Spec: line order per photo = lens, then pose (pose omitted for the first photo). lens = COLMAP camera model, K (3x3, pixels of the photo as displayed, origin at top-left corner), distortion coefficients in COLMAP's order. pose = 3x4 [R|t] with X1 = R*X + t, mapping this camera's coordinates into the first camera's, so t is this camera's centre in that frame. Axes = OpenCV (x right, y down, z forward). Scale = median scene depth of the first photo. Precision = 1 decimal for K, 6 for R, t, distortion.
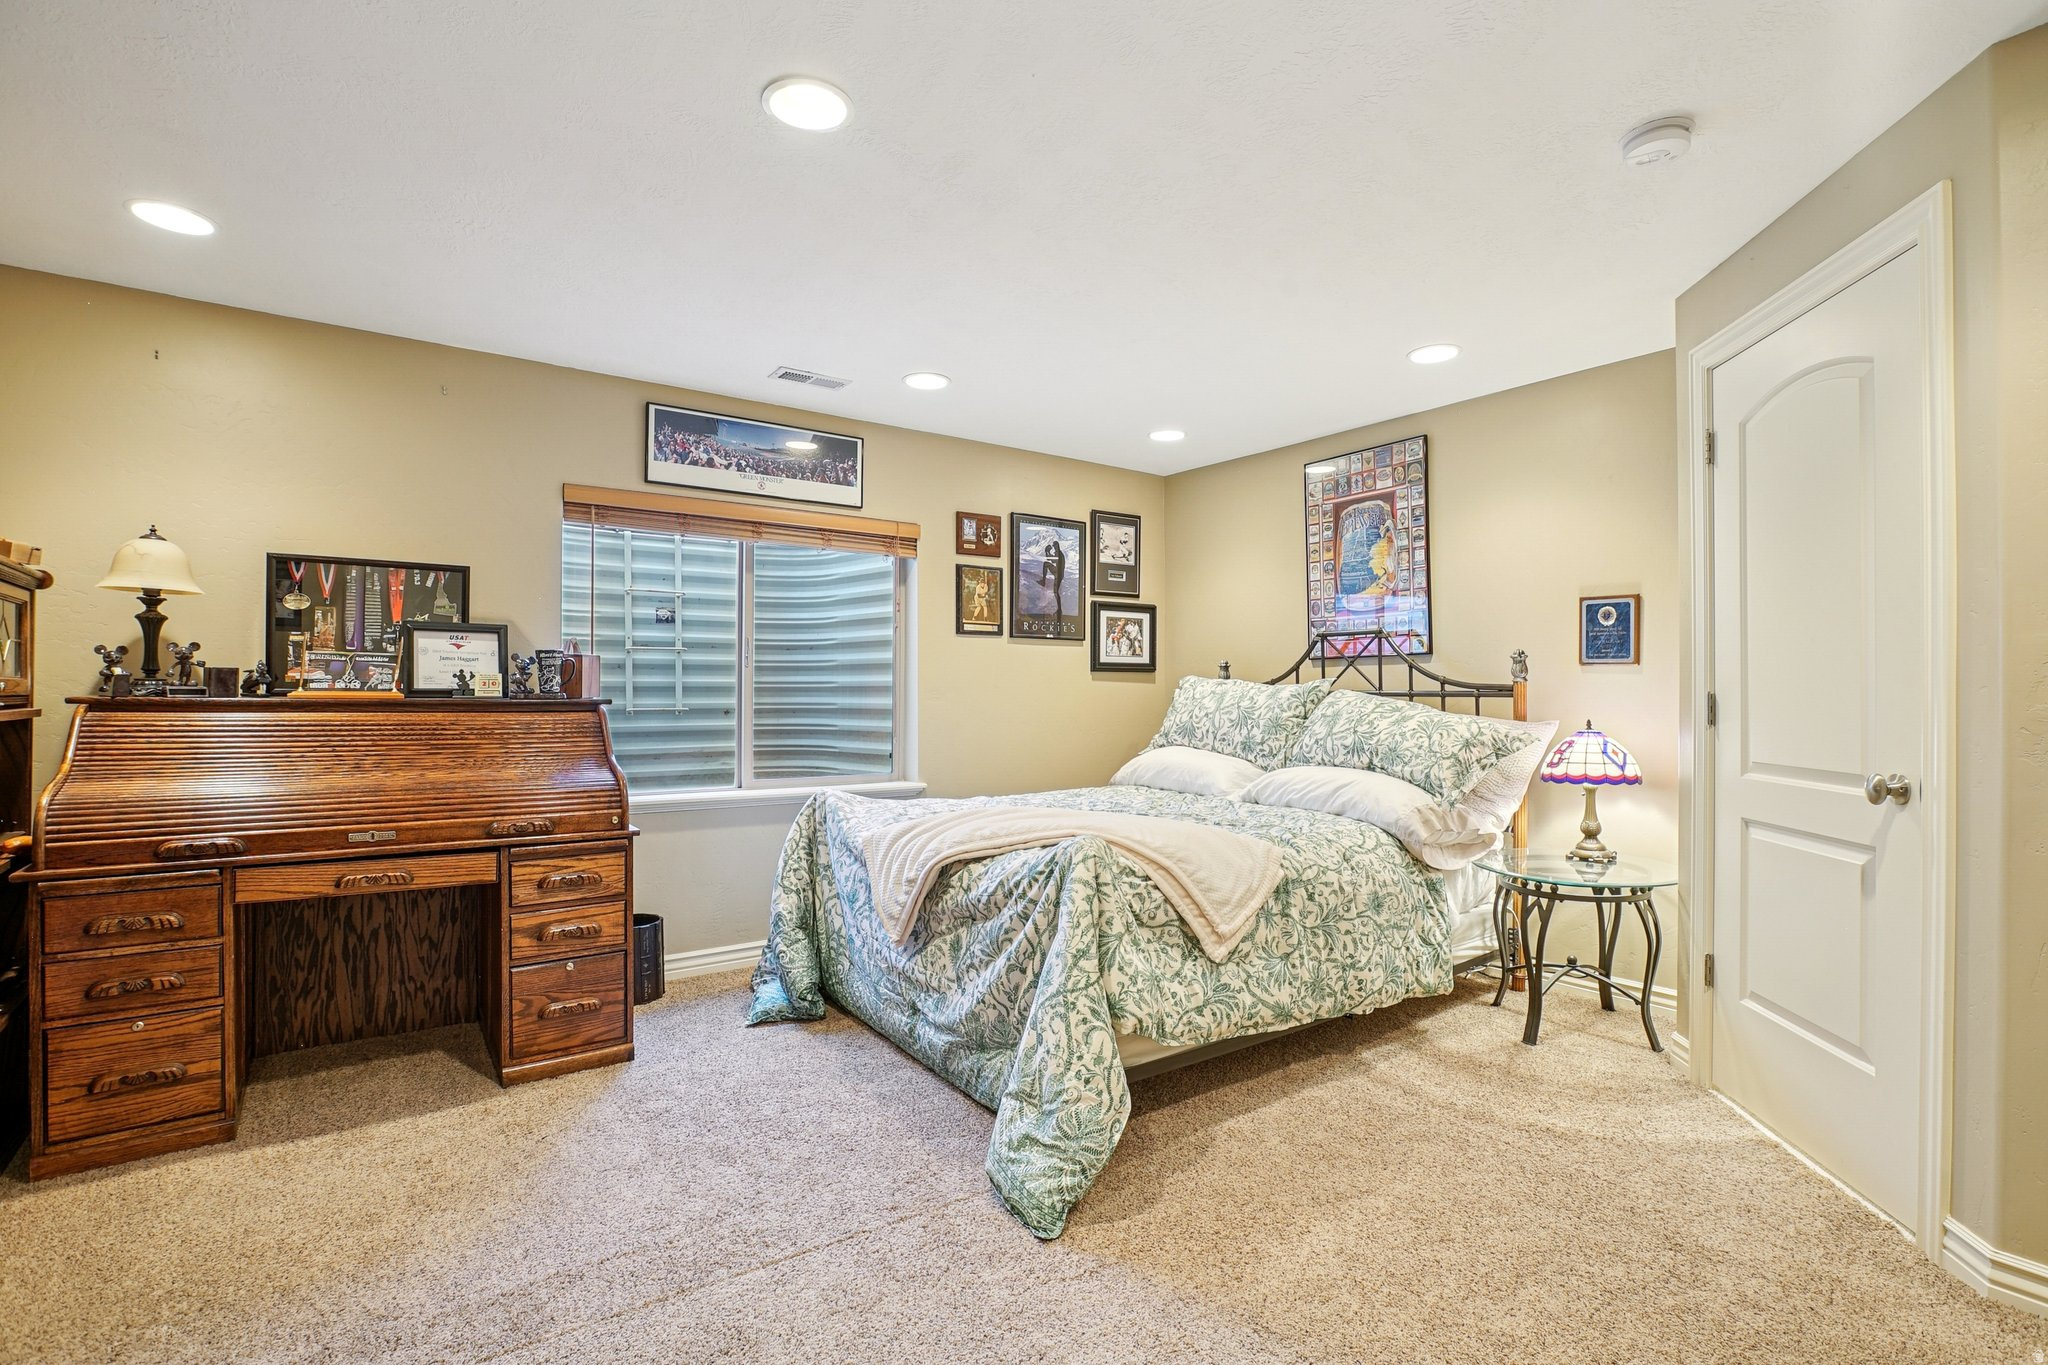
lens RADIAL K [[972.0, 0, 1034.5], [0, 972.0, 686.4], [0, 0, 1]] dist [-0.073772, 0.039690]
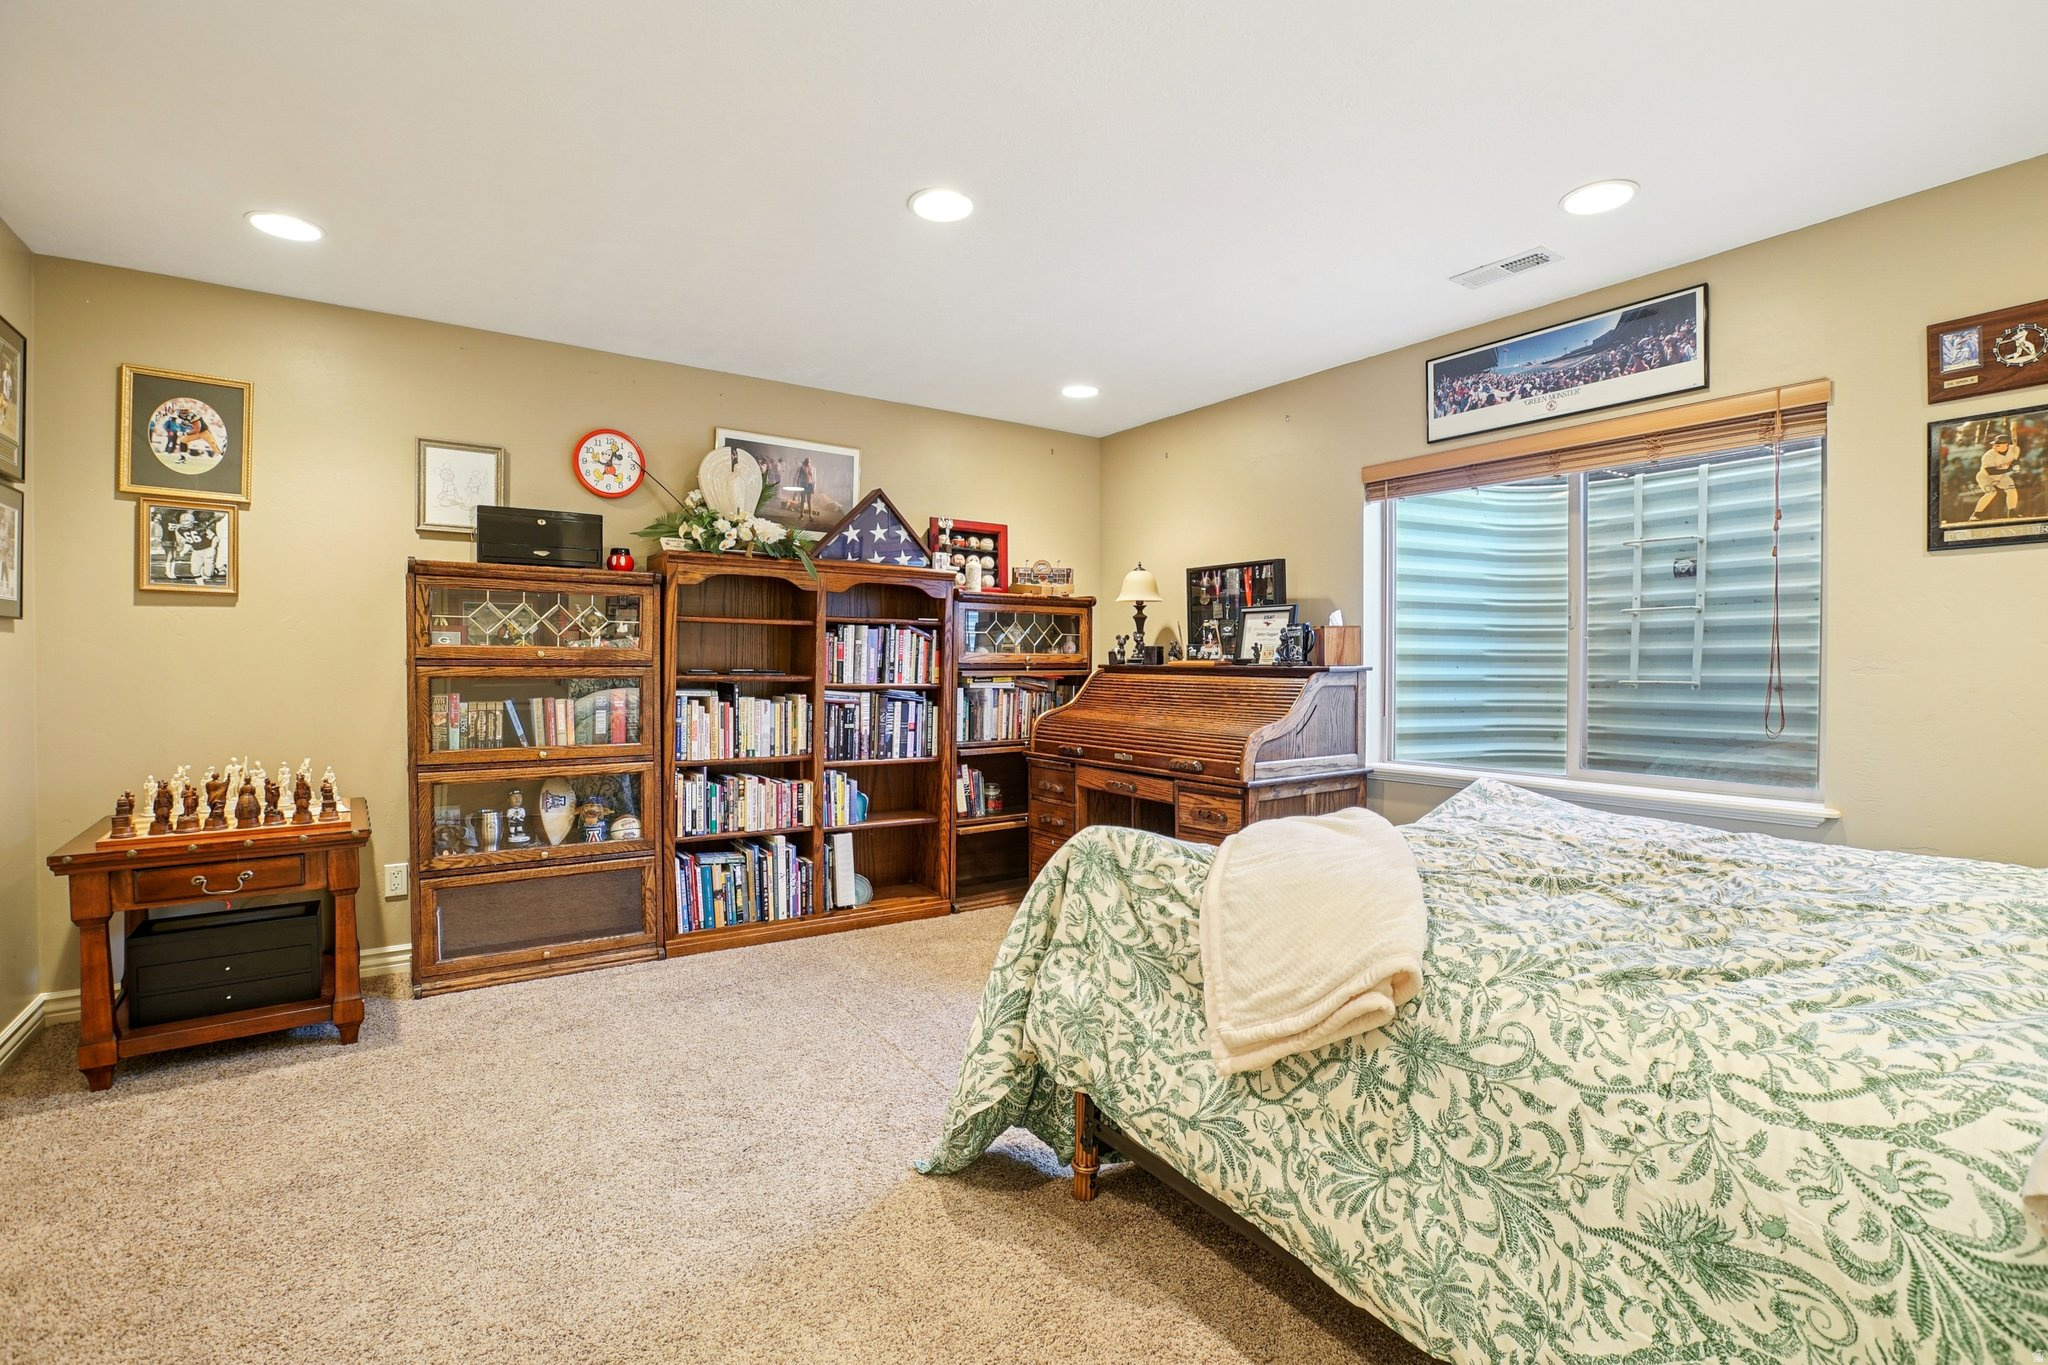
lens RADIAL K [[972.0, 0, 1034.5], [0, 972.0, 686.4], [0, 0, 1]] dist [-0.073772, 0.039690]
pose [[-0.045381, 0.019406, -0.998781, 0.566741], [0.004598, 0.999805, 0.019217, 0.011381], [0.998959, -0.003720, -0.045462, 0.626718]]
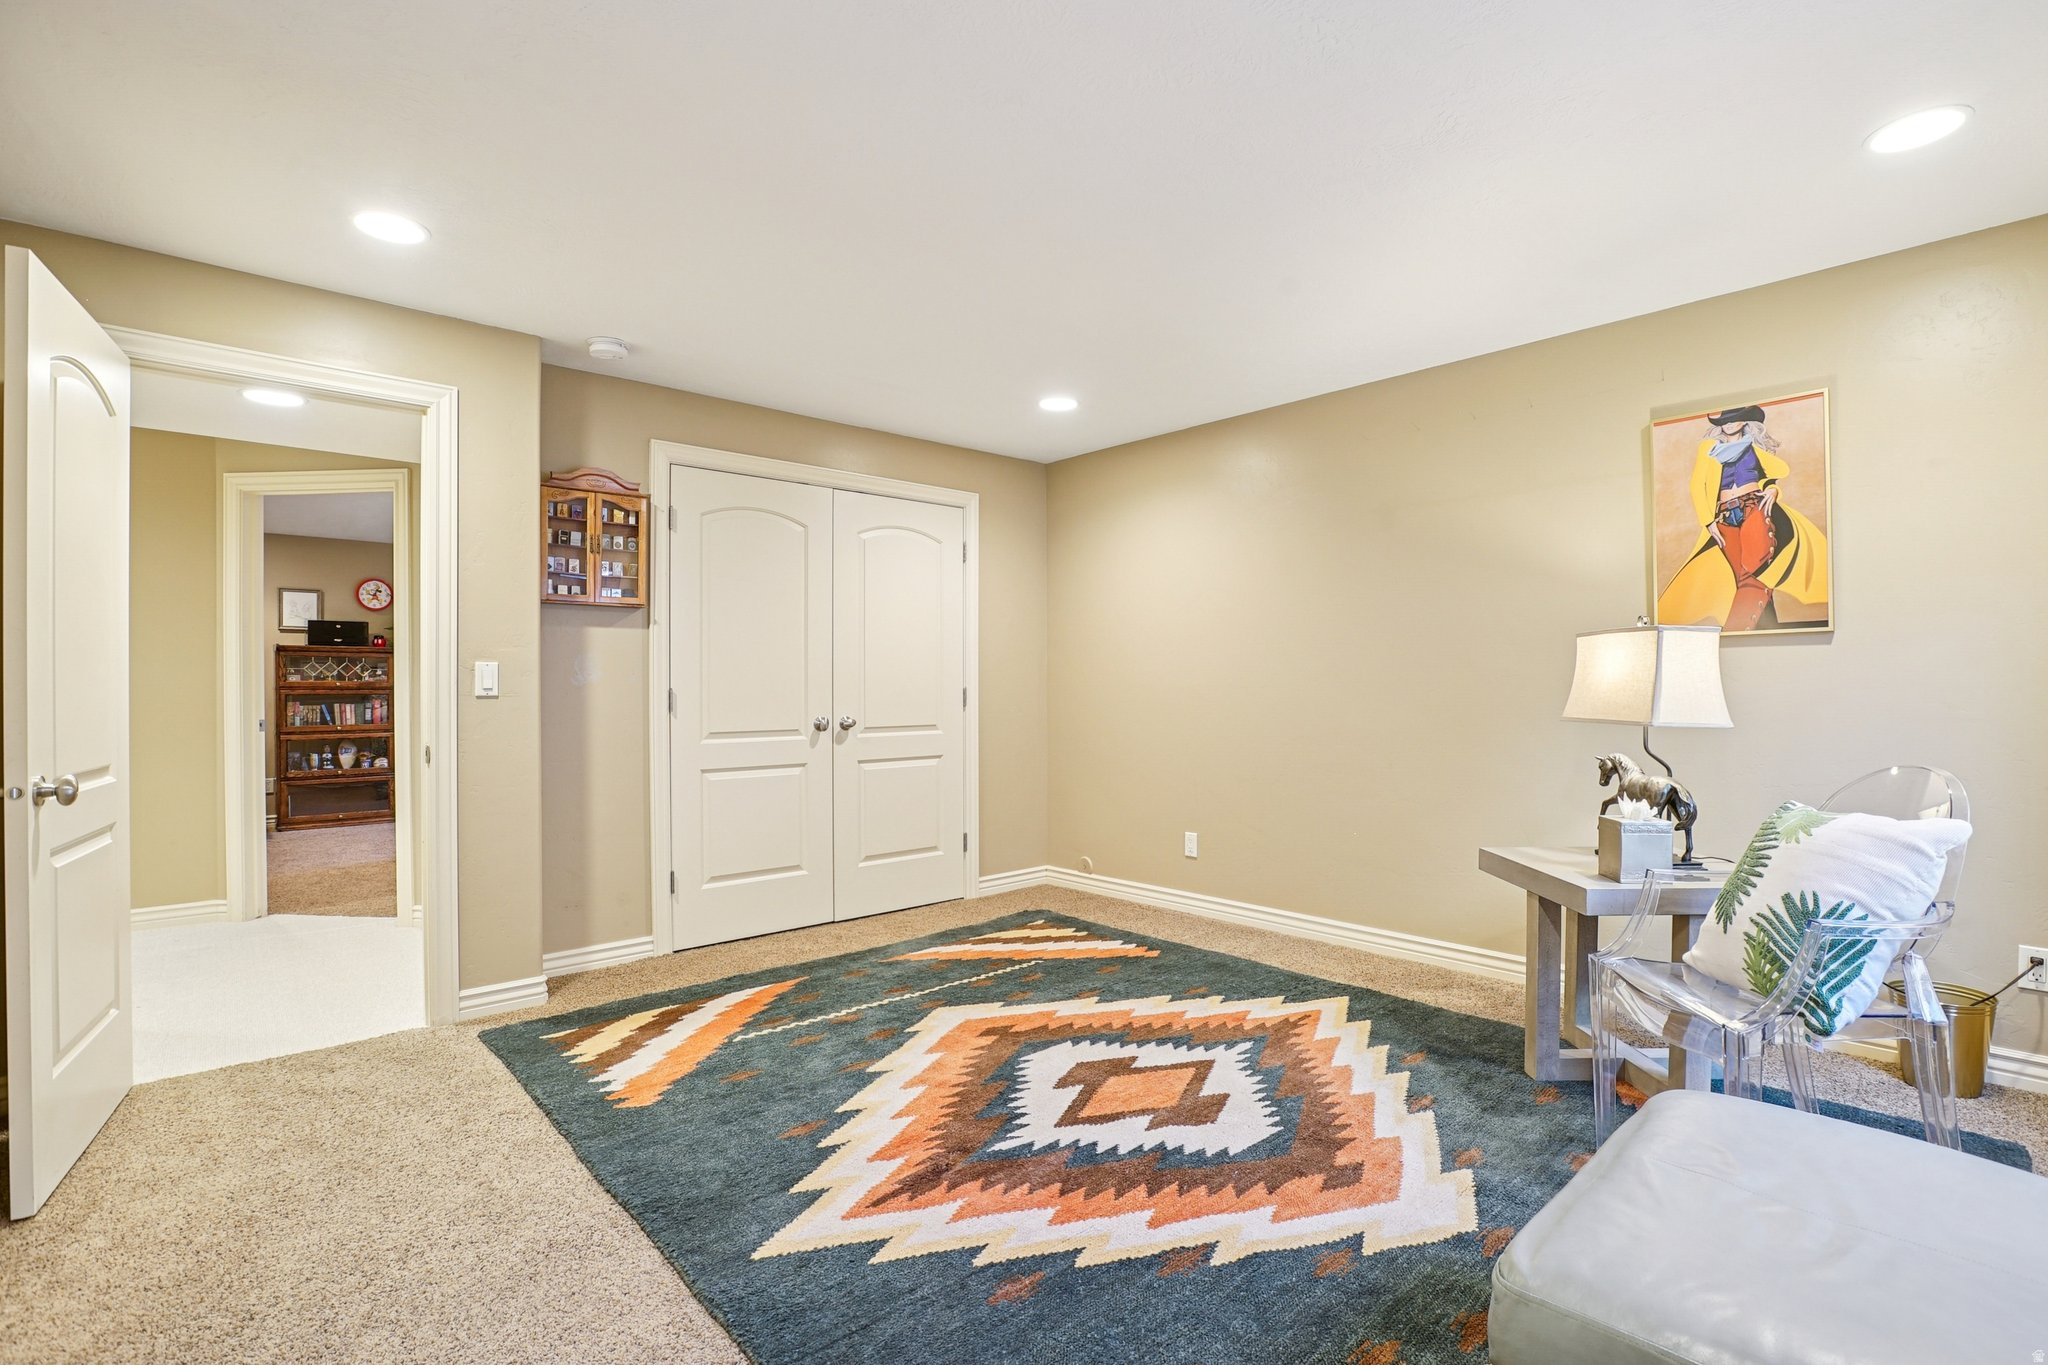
lens RADIAL K [[972.0, 0, 1034.5], [0, 972.0, 686.4], [0, 0, 1]] dist [-0.073772, 0.039690]
pose [[0.074910, 0.003883, -0.997183, 1.787118], [0.011349, 0.999924, 0.004746, 0.008233], [0.997126, -0.011673, 0.074860, 1.436476]]
